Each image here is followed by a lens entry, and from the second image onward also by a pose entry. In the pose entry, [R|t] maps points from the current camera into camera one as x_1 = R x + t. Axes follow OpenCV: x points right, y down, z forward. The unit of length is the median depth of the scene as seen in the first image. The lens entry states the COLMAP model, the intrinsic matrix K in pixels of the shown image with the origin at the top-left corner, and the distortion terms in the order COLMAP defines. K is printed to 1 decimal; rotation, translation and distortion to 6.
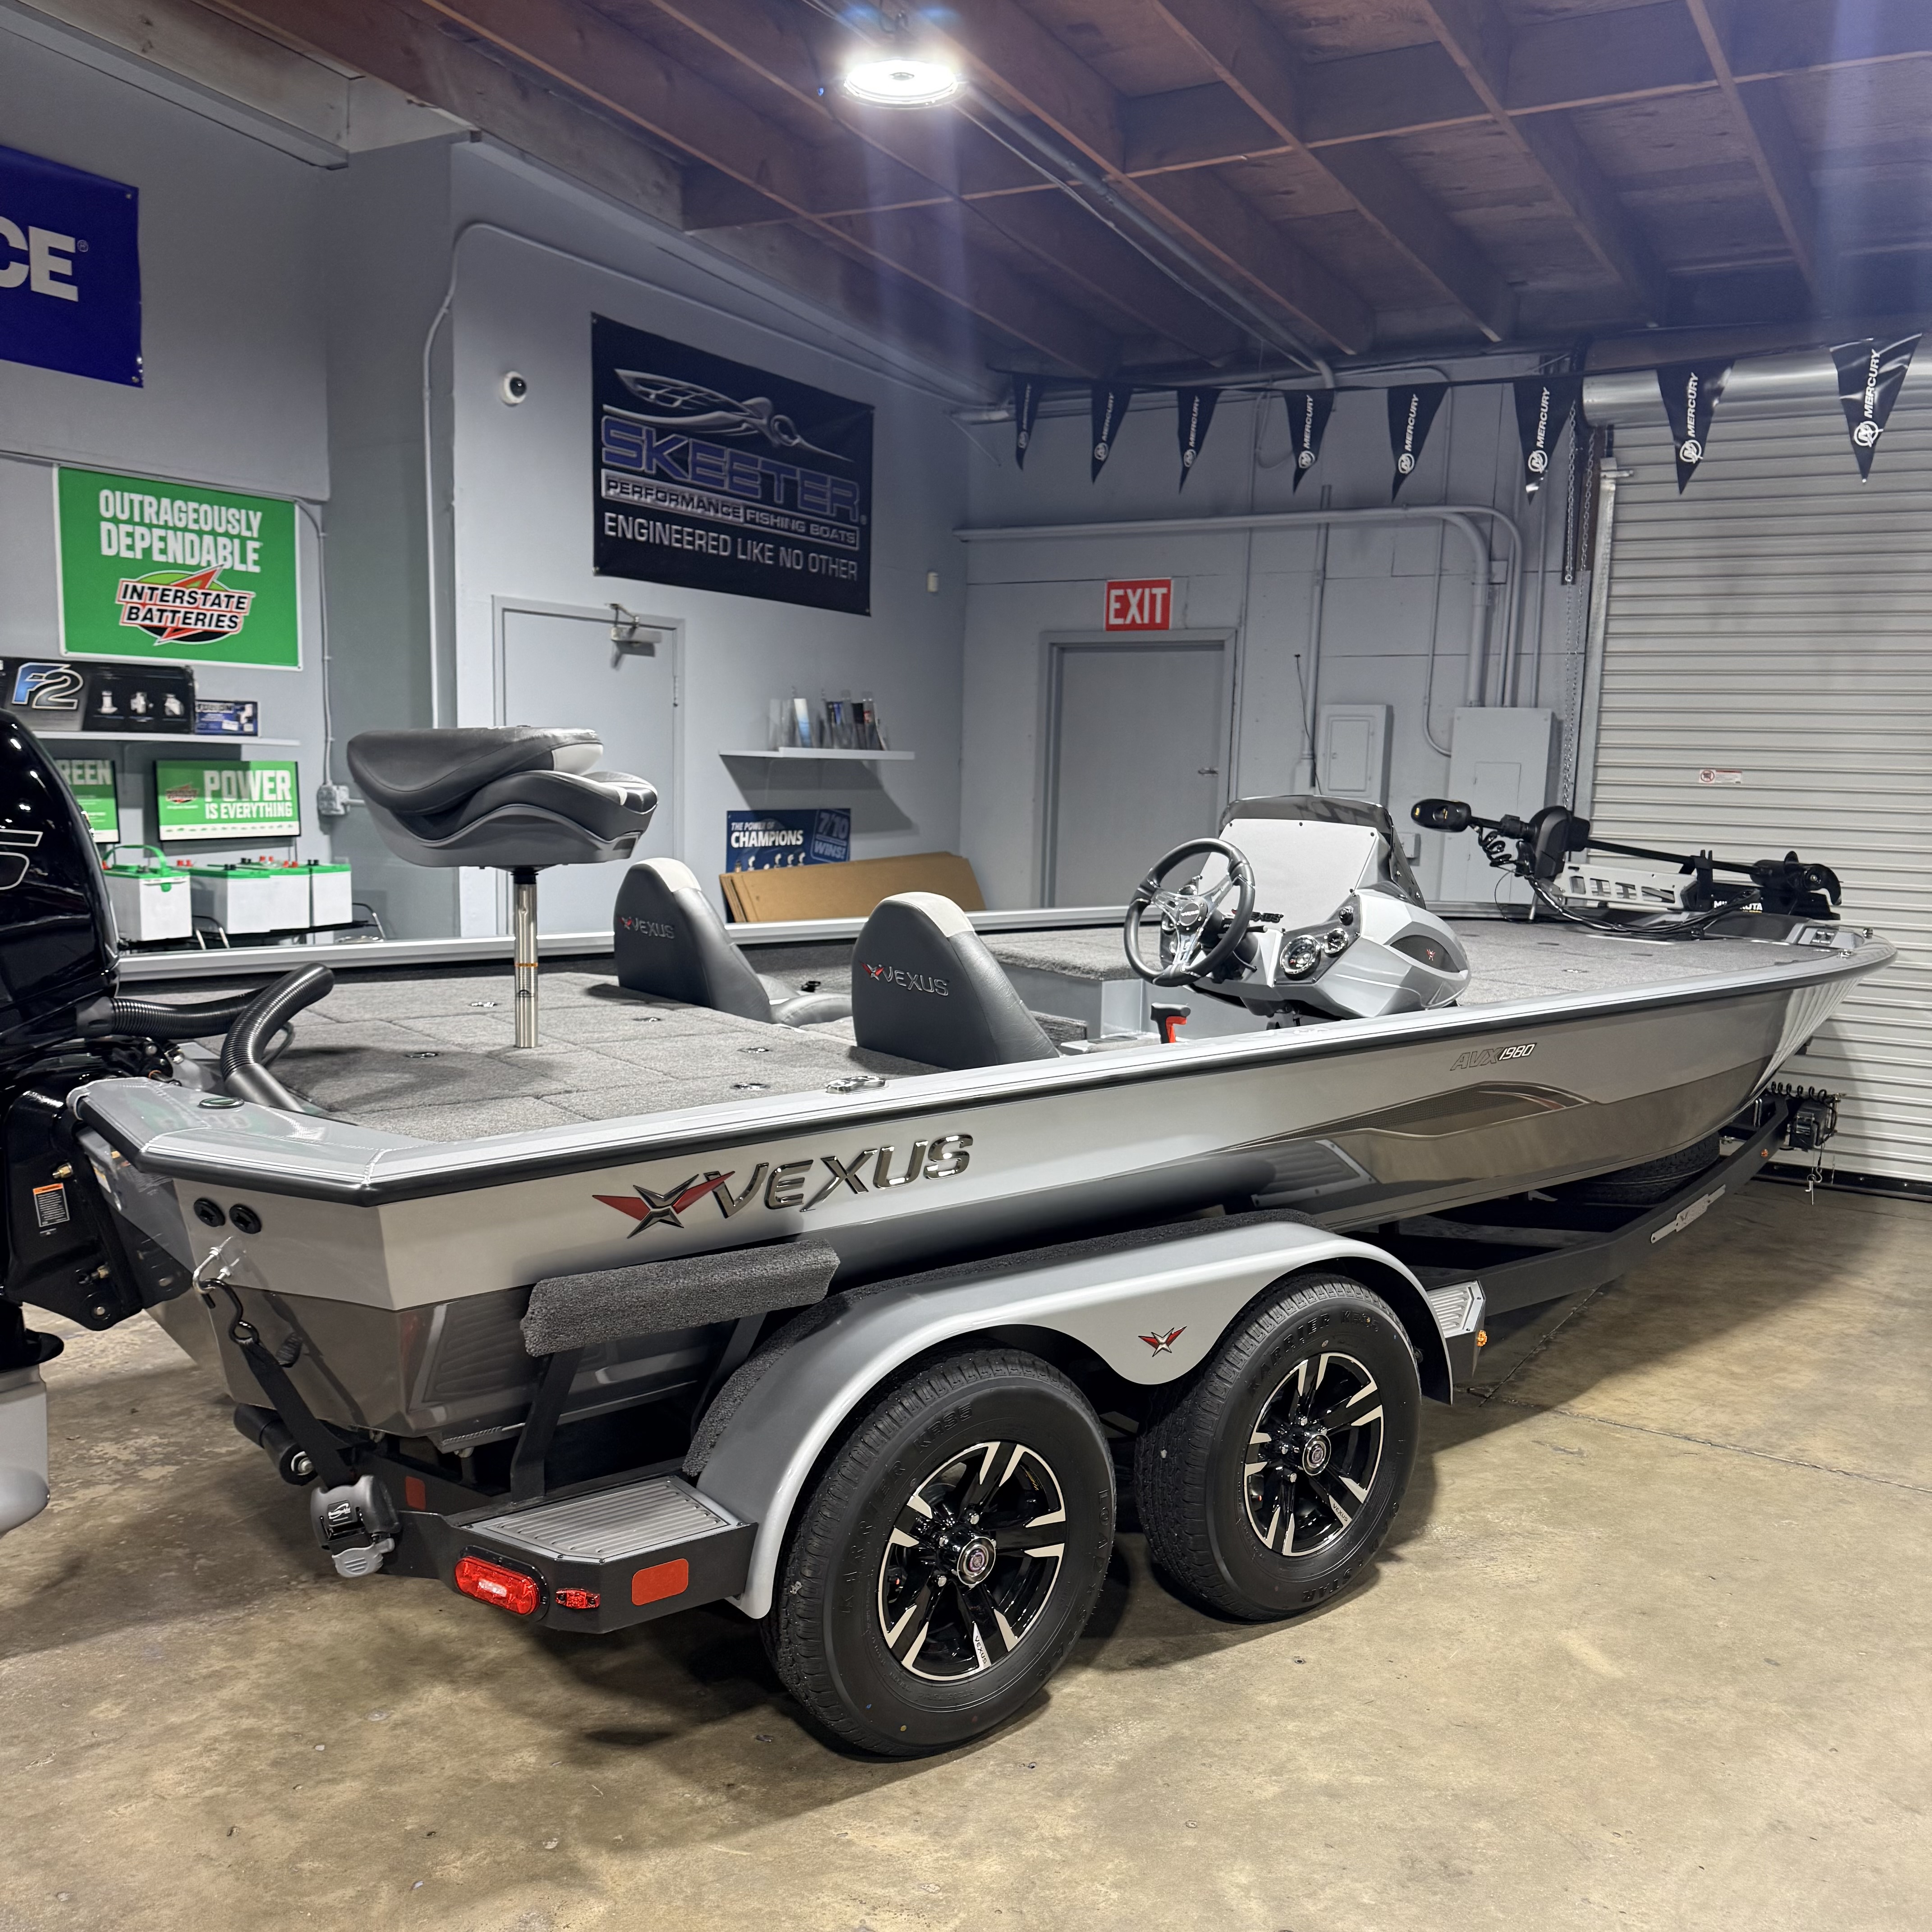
lens RADIAL K [[1799.8, 0, 966.0], [0, 1799.8, 966.0], [0, 0, 1]] dist [0.187422, -0.417858]
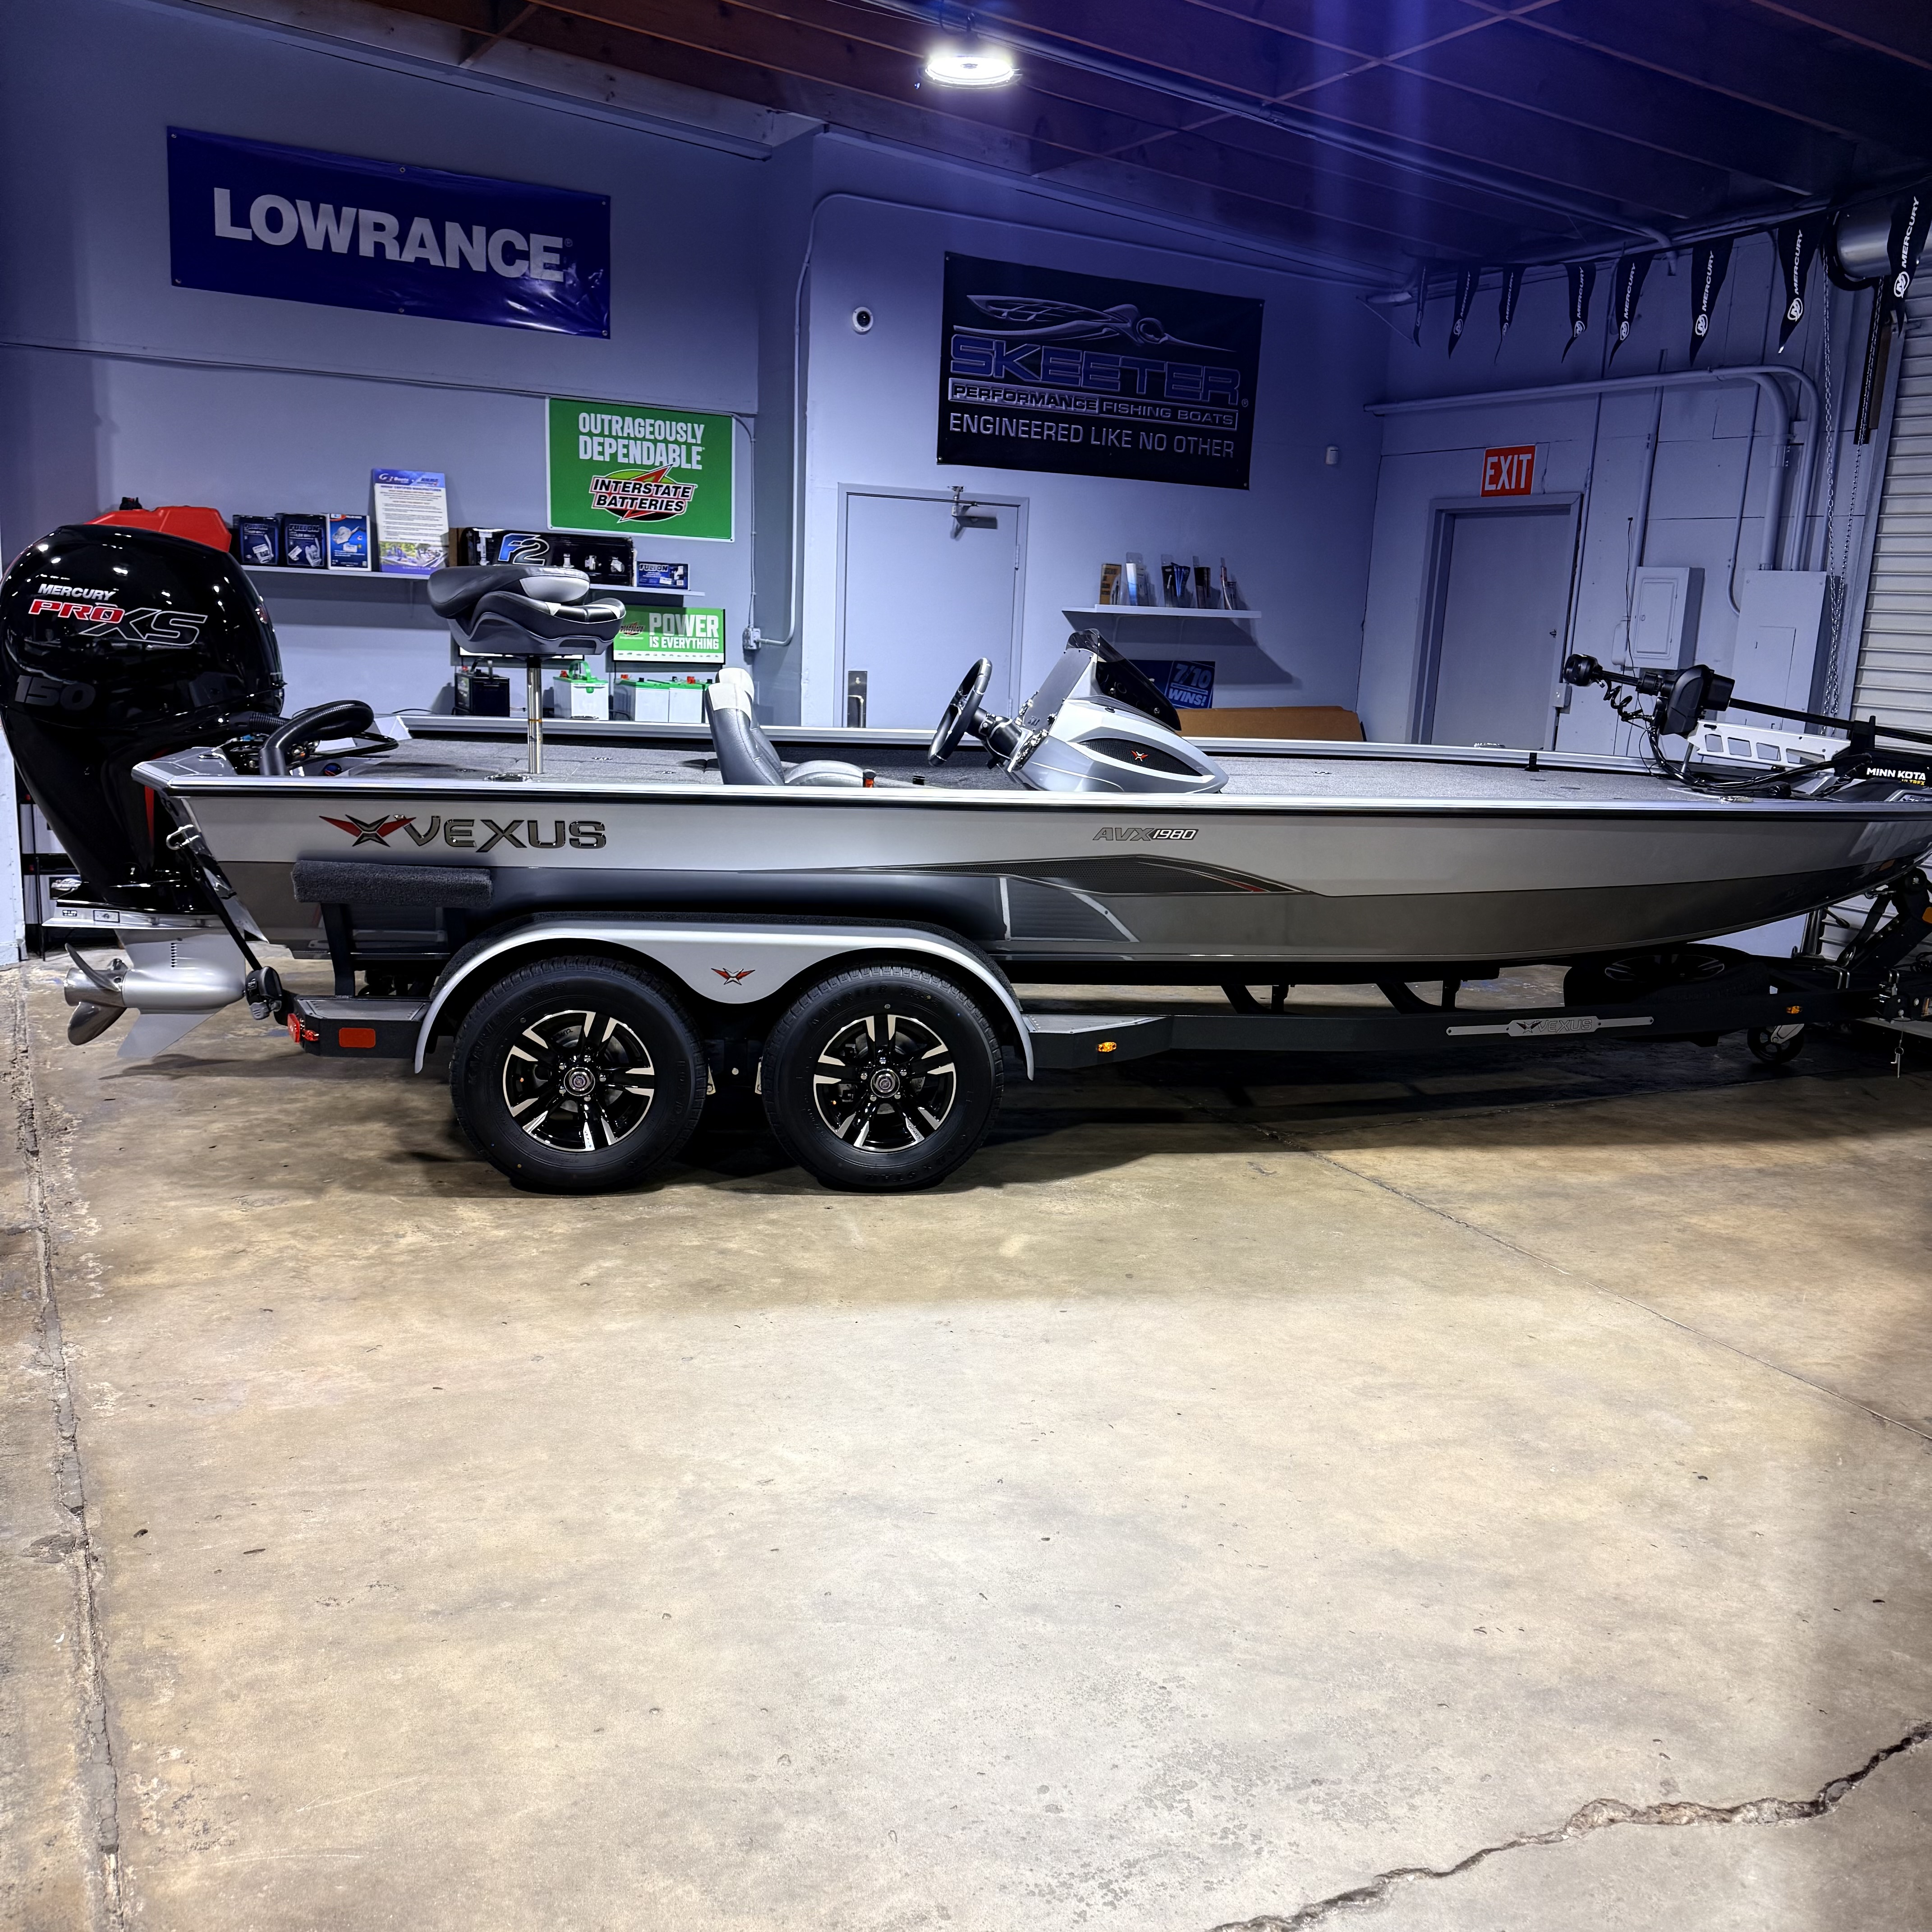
lens RADIAL K [[1799.8, 0, 966.0], [0, 1799.8, 966.0], [0, 0, 1]] dist [0.187422, -0.417858]
pose [[0.860086, 0.110920, -0.497944, 0.514009], [-0.080604, 0.993363, 0.082052, 0.029467], [0.503741, -0.030436, 0.863318, -0.102651]]
